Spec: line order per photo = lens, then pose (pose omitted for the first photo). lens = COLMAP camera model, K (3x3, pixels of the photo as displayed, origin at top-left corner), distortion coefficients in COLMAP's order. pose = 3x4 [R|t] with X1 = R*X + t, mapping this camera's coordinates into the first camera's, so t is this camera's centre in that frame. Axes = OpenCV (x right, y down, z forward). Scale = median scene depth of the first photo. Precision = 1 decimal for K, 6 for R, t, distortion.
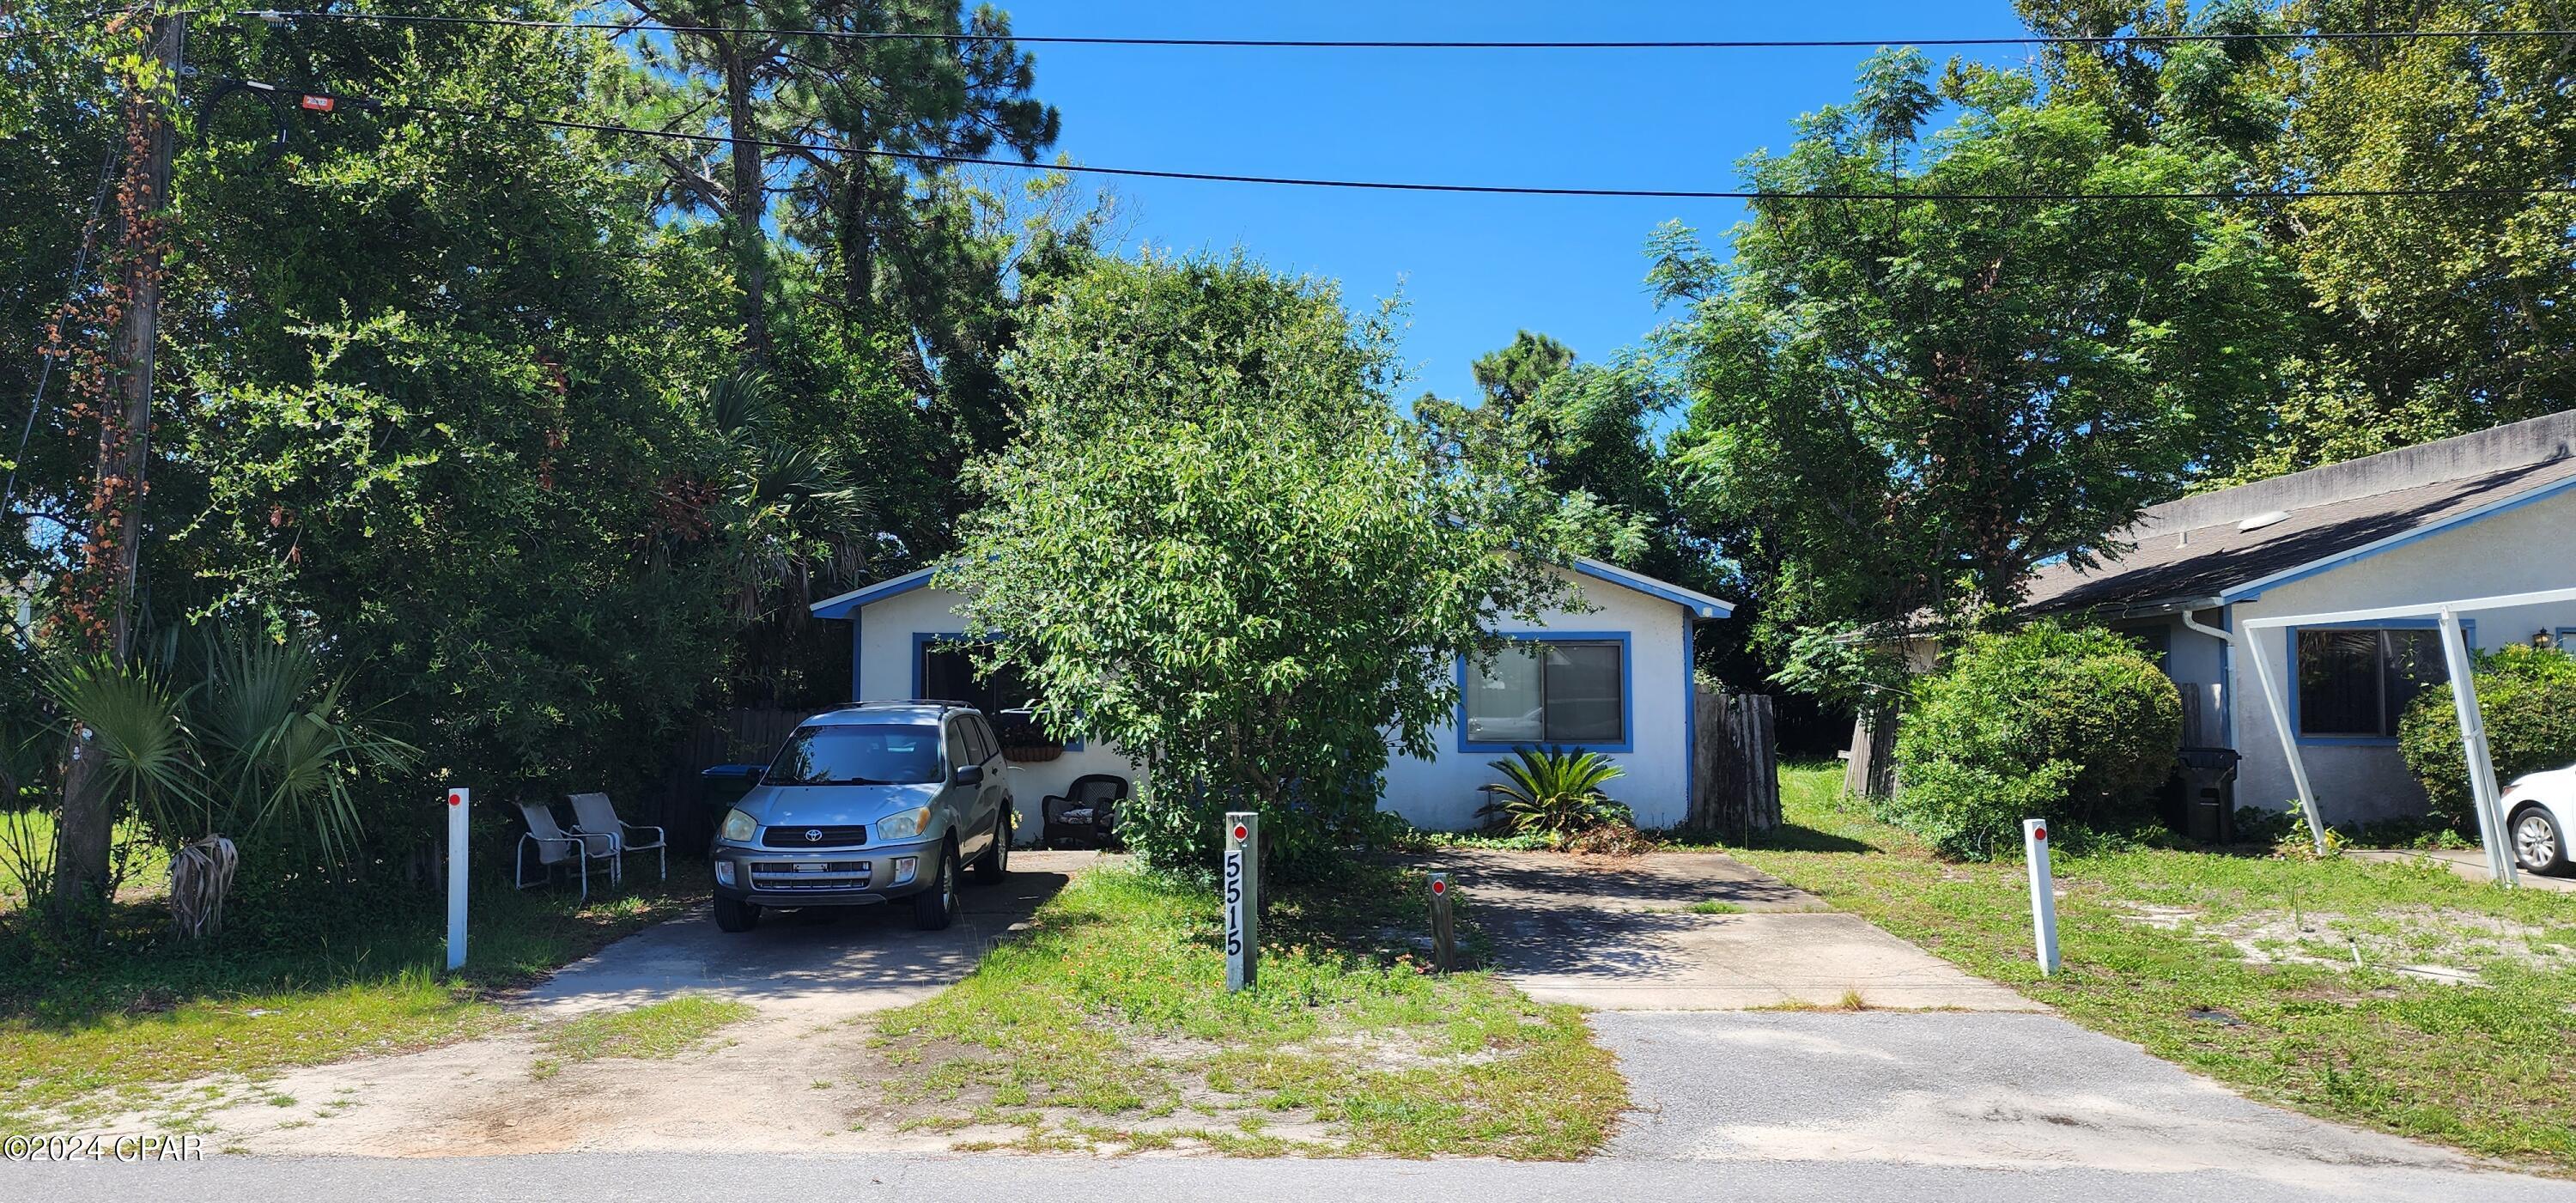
lens RADIAL K [[1714.4, 0, 1288.0], [0, 1714.4, 601.5], [0, 0, 1]] dist [0.075526, -0.001143]
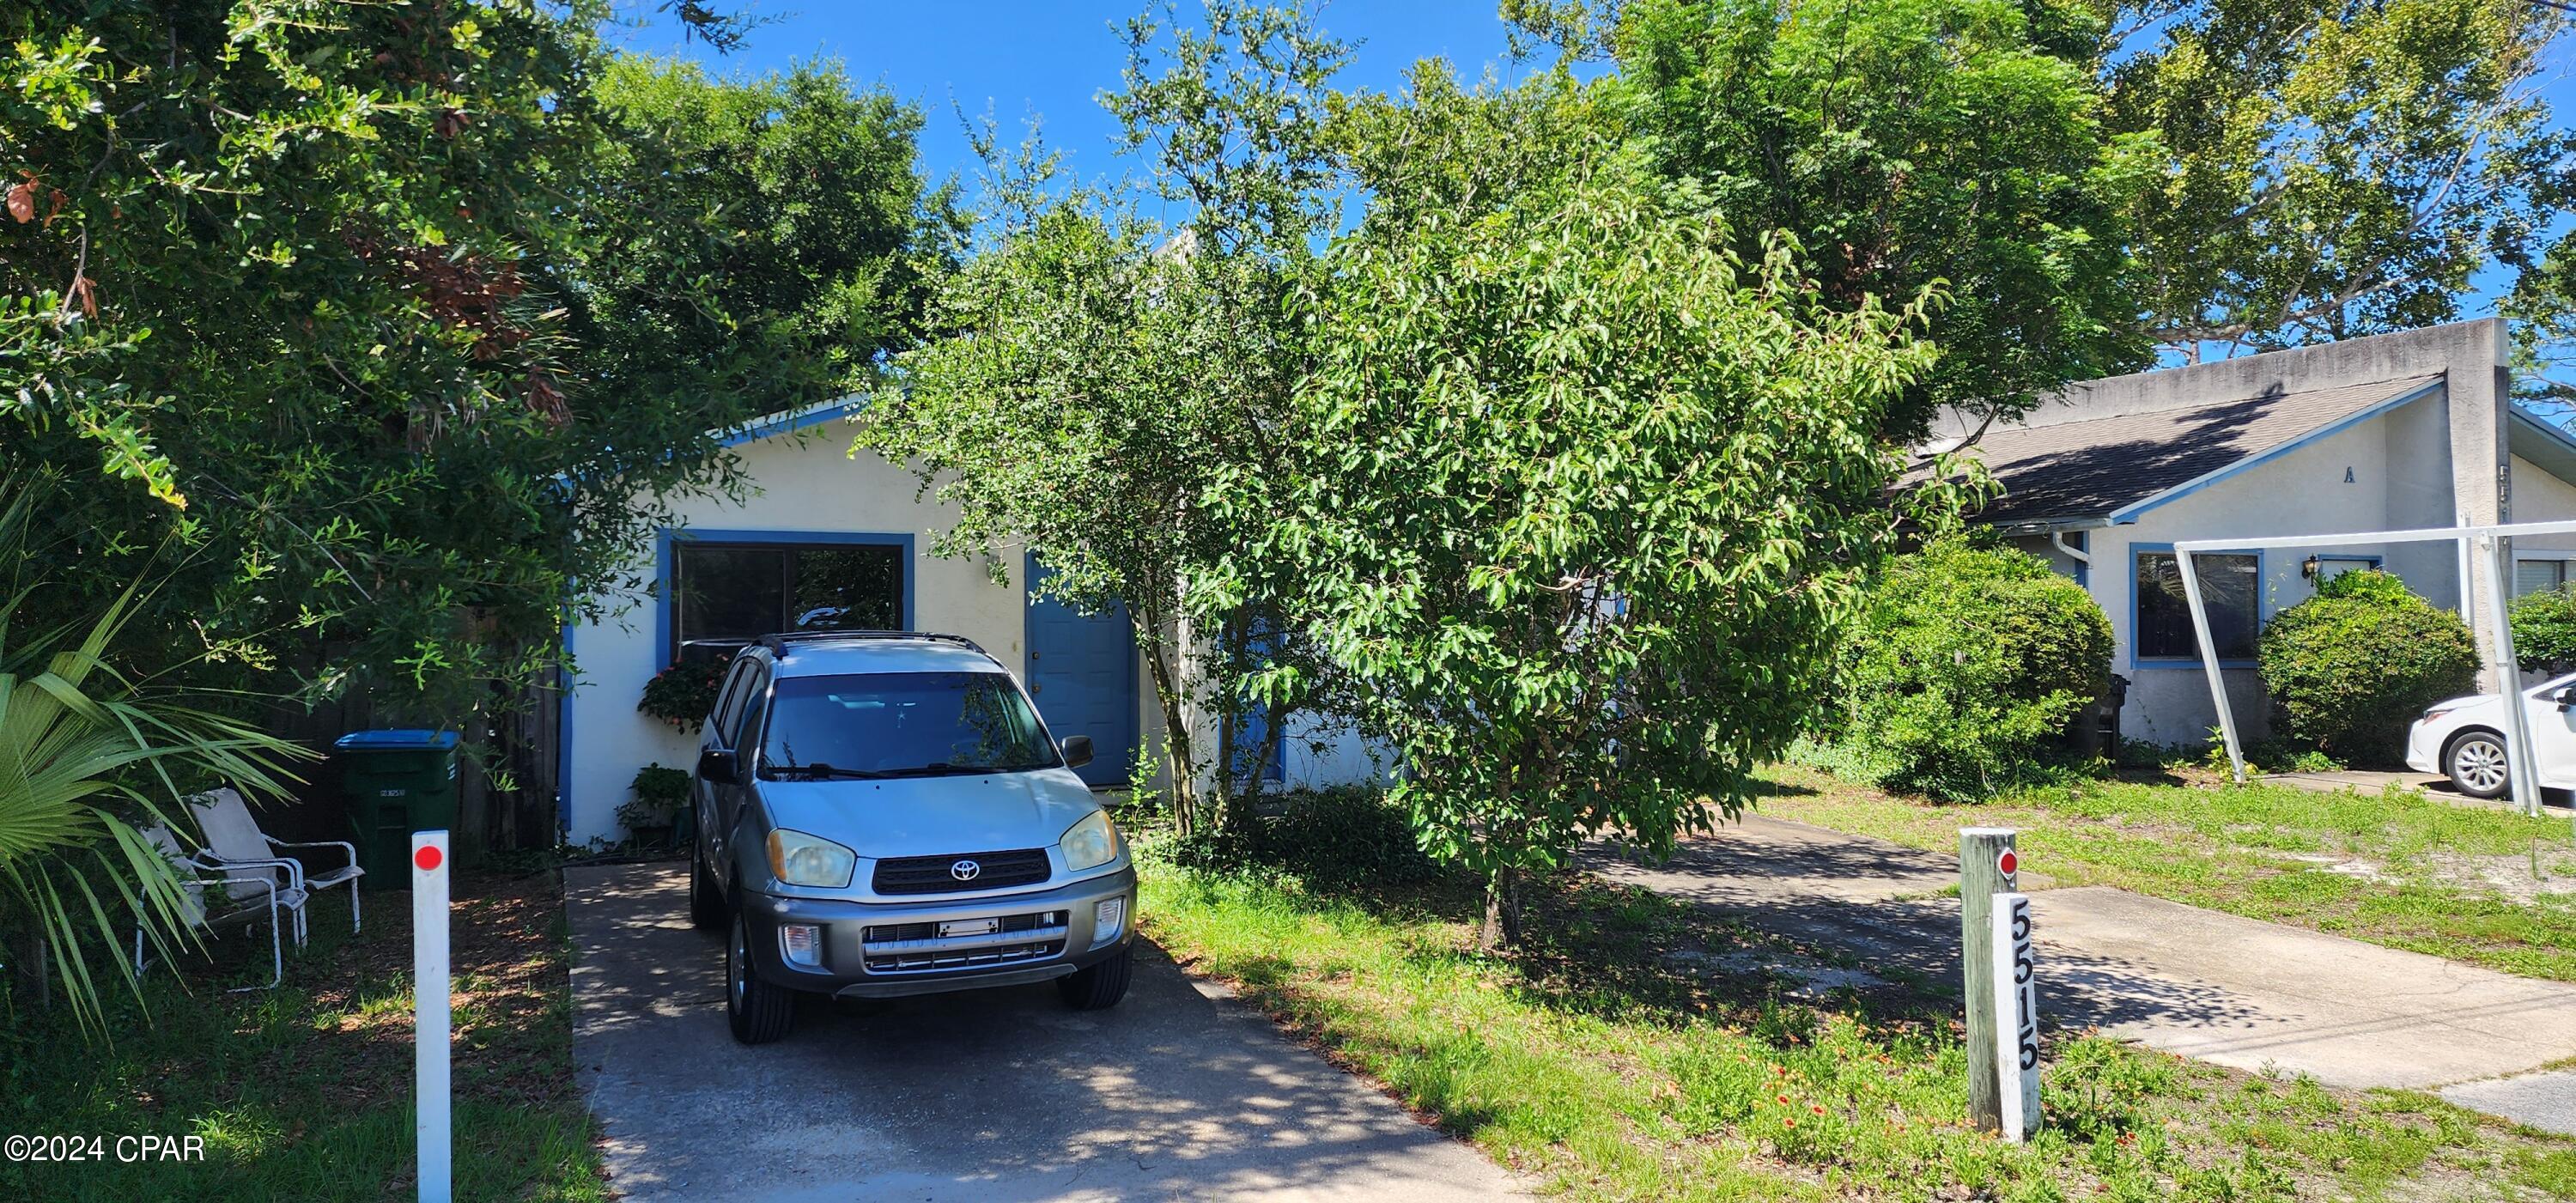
lens RADIAL K [[1688.4, 0, 1251.5], [0, 1688.4, 570.0], [0, 0, 1]] dist [0.093765, -0.000053]
pose [[0.918427, 0.012248, 0.395400, -0.293910], [-0.024533, 0.999360, 0.026029, 0.013375], [-0.394828, -0.033606, 0.918140, 0.319906]]
